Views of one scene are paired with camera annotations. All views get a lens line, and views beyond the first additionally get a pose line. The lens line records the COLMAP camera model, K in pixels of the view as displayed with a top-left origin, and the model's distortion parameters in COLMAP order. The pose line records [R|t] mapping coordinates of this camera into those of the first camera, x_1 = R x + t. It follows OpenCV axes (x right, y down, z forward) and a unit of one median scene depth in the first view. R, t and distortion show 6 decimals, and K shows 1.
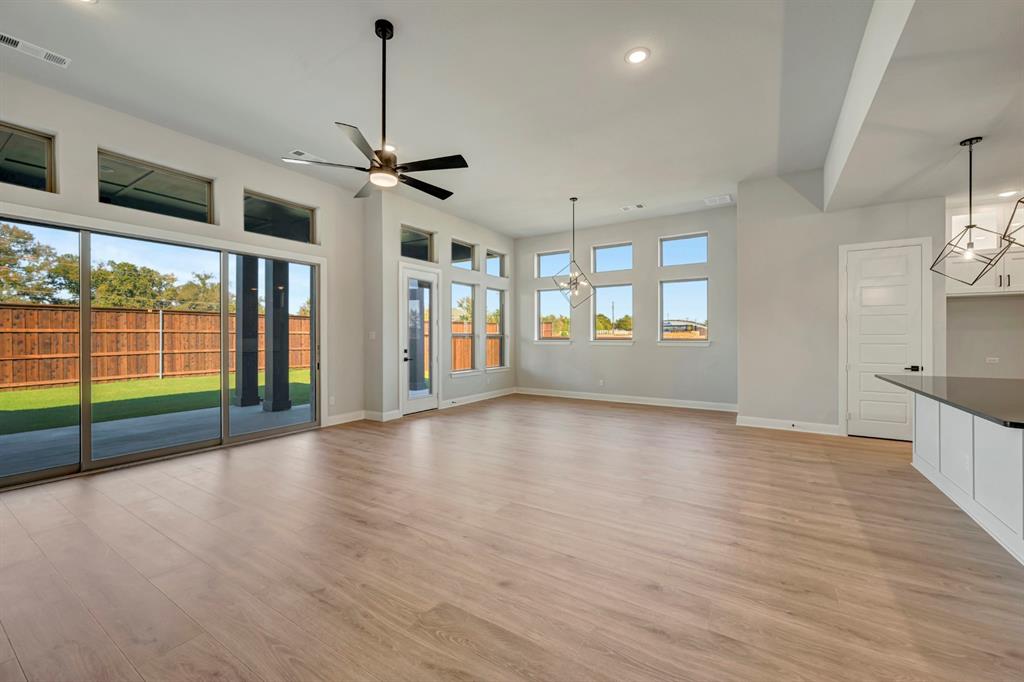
lens RADIAL K [[408.2, 0, 514.2], [0, 408.2, 337.0], [0, 0, 1]] dist [0.000275, 0.000104]
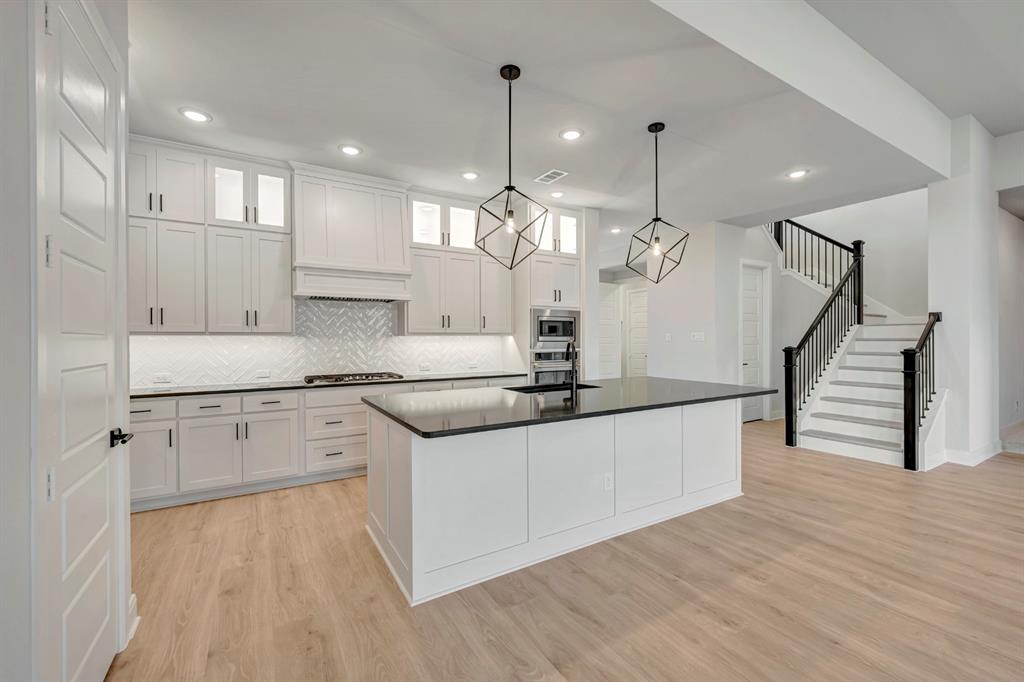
lens RADIAL K [[428.4, 0, 518.0], [0, 428.4, 340.3], [0, 0, 1]] dist [-0.000711, 0.000375]
pose [[-0.896981, 0.004764, 0.442043, 0.457403], [0.005932, 0.999982, 0.001258, 0.000139], [-0.442028, 0.003750, -0.896993, 0.999652]]
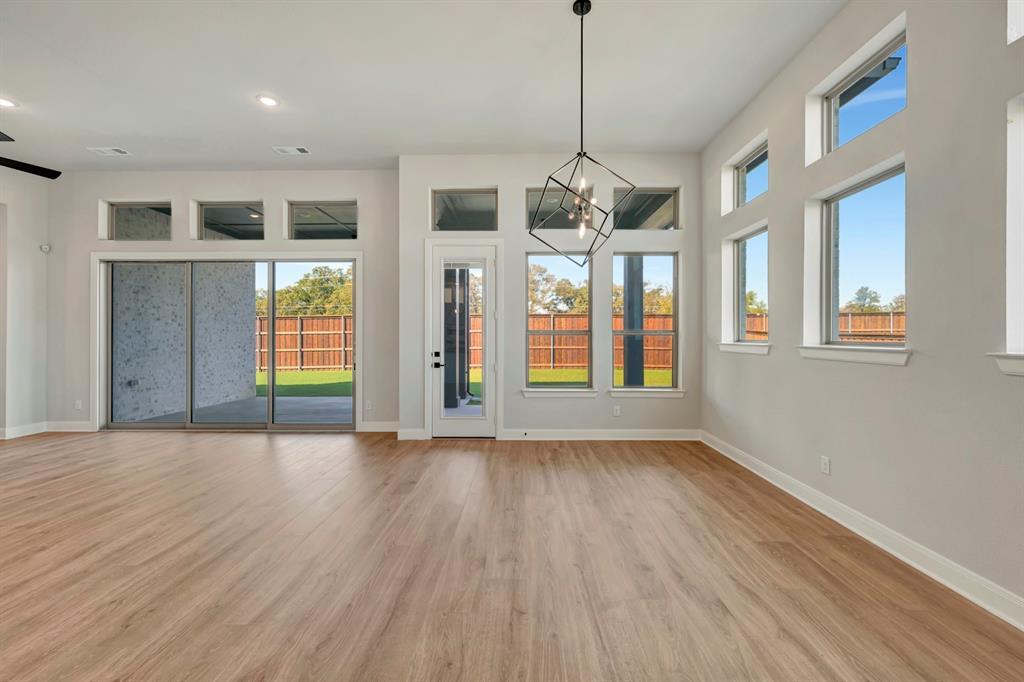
lens RADIAL K [[409.8, 0, 515.5], [0, 409.8, 338.6], [0, 0, 1]] dist [0.000932, -0.000055]
pose [[0.528156, 0.006837, -0.849120, 0.539476], [-0.000952, 0.999972, 0.007460, -0.000455], [0.849147, -0.003131, 0.528148, 0.833220]]
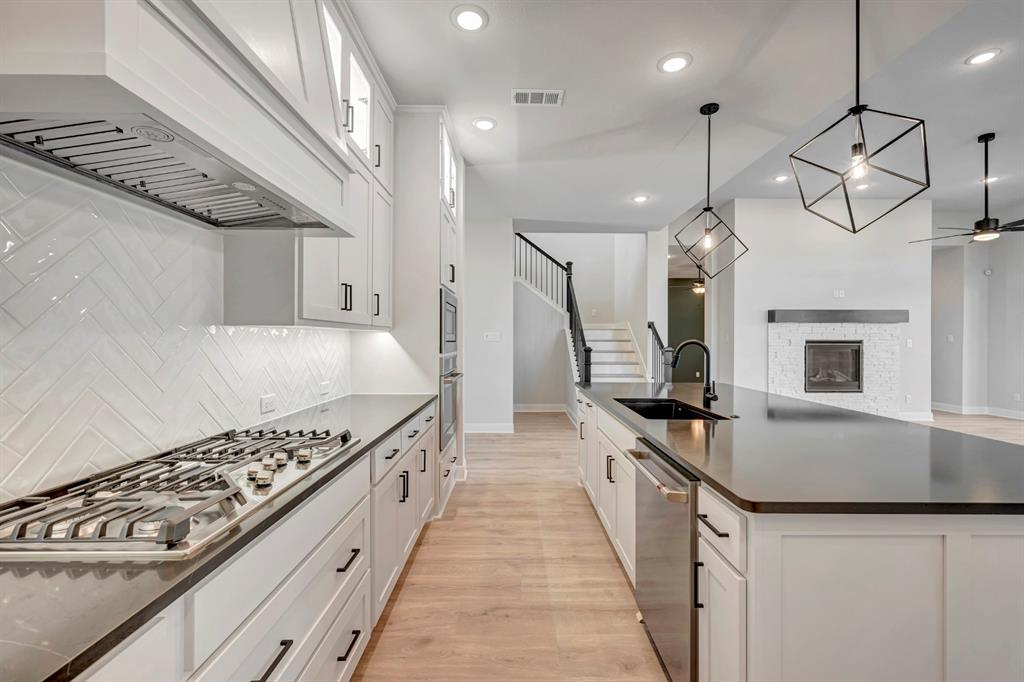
lens RADIAL K [[428.4, 0, 518.0], [0, 428.4, 340.3], [0, 0, 1]] dist [-0.000711, 0.000375]
pose [[-0.838561, -0.001243, -0.544807, 1.040344], [-0.003303, 0.999991, 0.002802, 0.002465], [0.544798, 0.004149, -0.838557, 0.718795]]
